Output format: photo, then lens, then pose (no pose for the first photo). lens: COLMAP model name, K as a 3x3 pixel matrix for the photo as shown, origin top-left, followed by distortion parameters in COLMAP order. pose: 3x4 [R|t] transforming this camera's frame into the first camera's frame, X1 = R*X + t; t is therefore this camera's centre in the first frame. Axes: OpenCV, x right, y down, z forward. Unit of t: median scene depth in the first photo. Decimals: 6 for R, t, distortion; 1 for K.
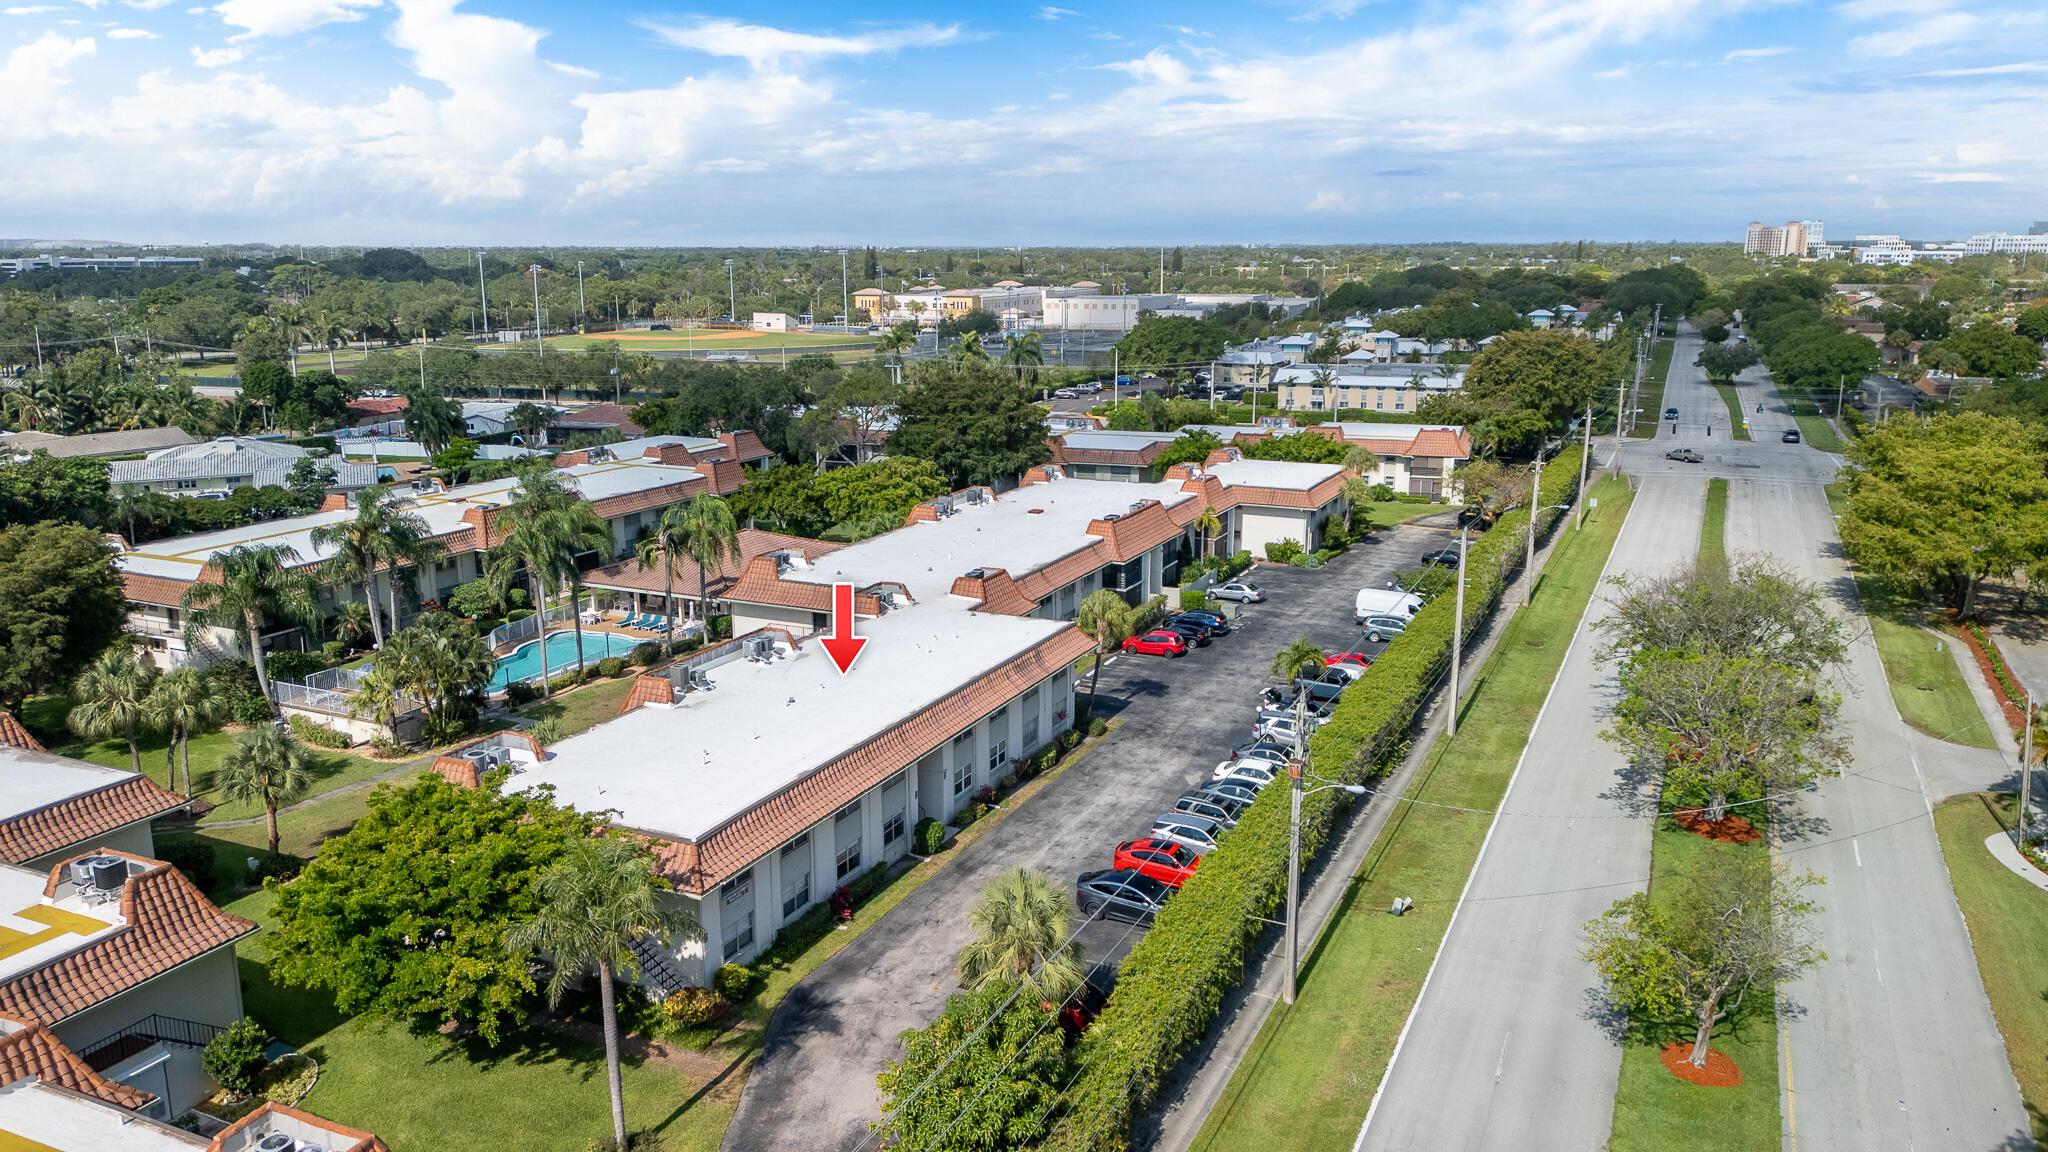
lens RADIAL K [[1450.4, 0, 1025.3], [0, 1450.4, 559.4], [0, 0, 1]] dist [0.082179, -0.086166]
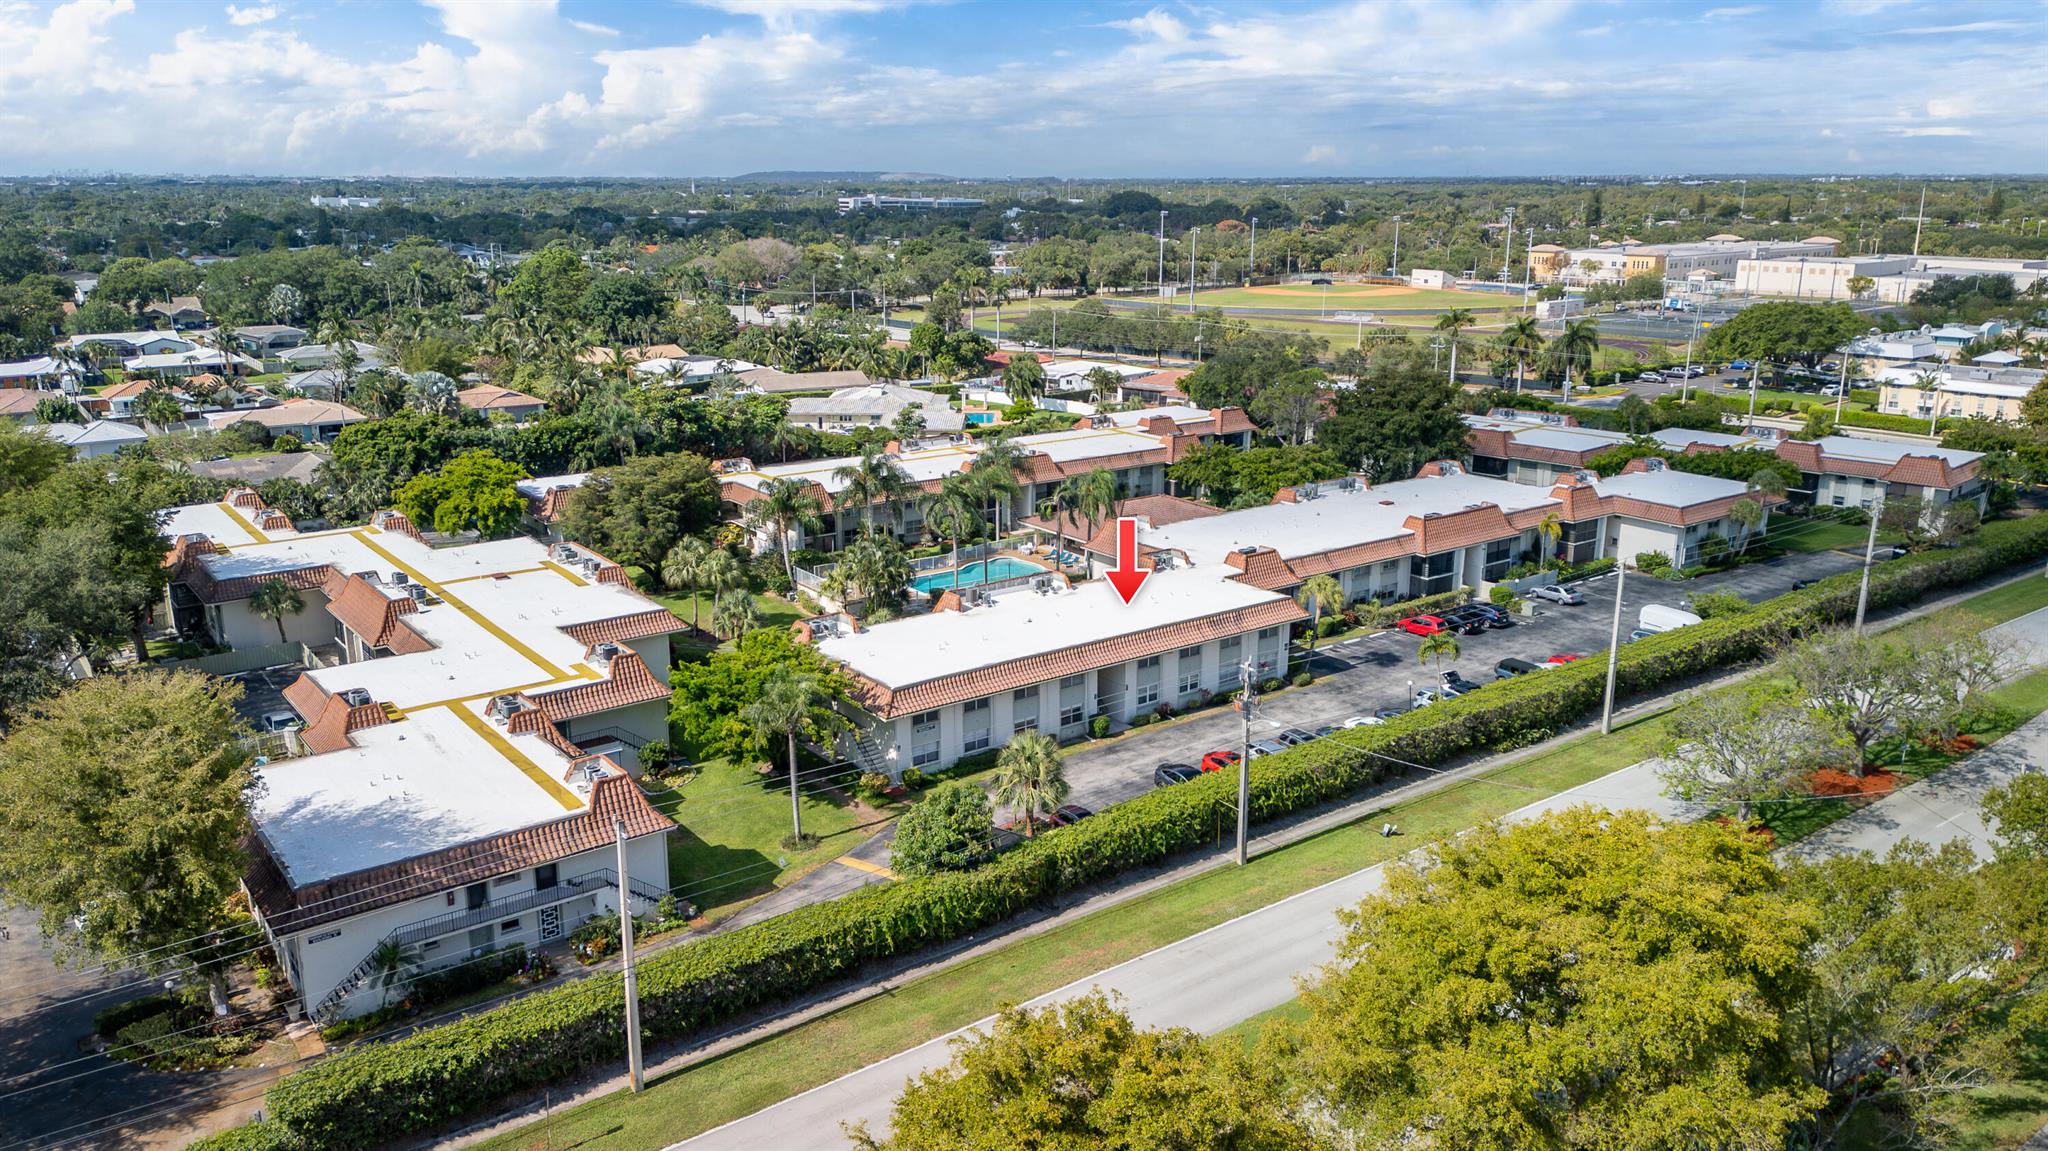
lens RADIAL K [[1481.6, 0, 1036.8], [0, 1481.6, 606.8], [0, 0, 1]] dist [0.100431, -0.167862]
pose [[0.885849, 0.131144, -0.445054, 0.313712], [-0.099880, 0.990634, 0.093106, -0.035250], [0.453096, -0.038026, 0.890651, -0.203895]]
